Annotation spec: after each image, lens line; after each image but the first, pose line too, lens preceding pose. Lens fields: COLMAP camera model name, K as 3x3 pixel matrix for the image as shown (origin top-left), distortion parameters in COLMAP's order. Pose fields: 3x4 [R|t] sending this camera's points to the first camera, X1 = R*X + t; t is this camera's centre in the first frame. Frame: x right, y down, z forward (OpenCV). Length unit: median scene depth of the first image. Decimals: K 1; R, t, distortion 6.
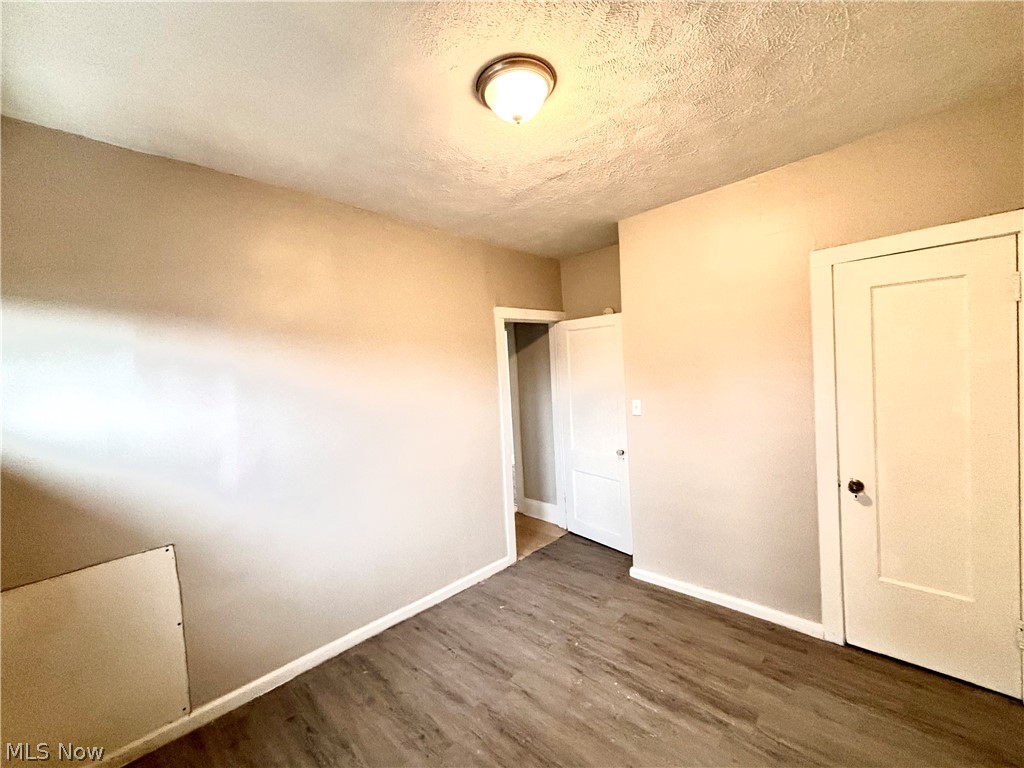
lens RADIAL K [[415.2, 0, 515.0], [0, 415.2, 384.5], [0, 0, 1]] dist [-0.004397, 0.001007]
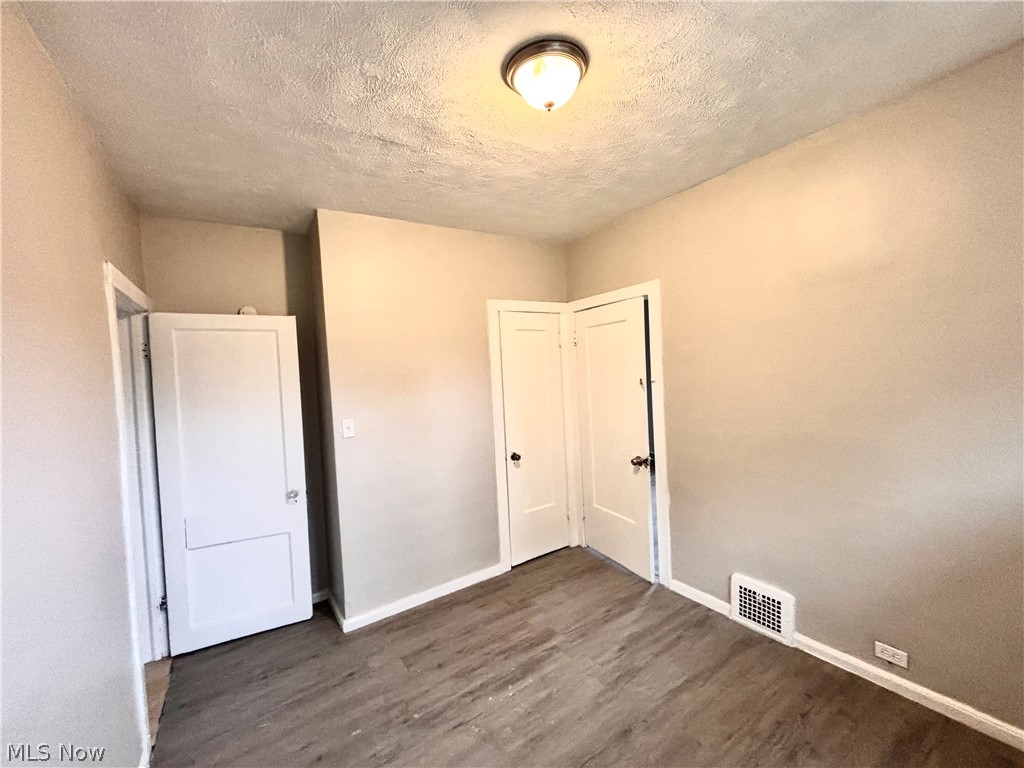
lens RADIAL K [[415.2, 0, 515.2], [0, 415.2, 381.2], [0, 0, 1]] dist [-0.004397, 0.001007]
pose [[0.214007, 0.015454, 0.976710, -0.647409], [0.074876, 0.996674, -0.032176, 0.016106], [-0.973958, 0.080018, 0.212138, 0.625337]]
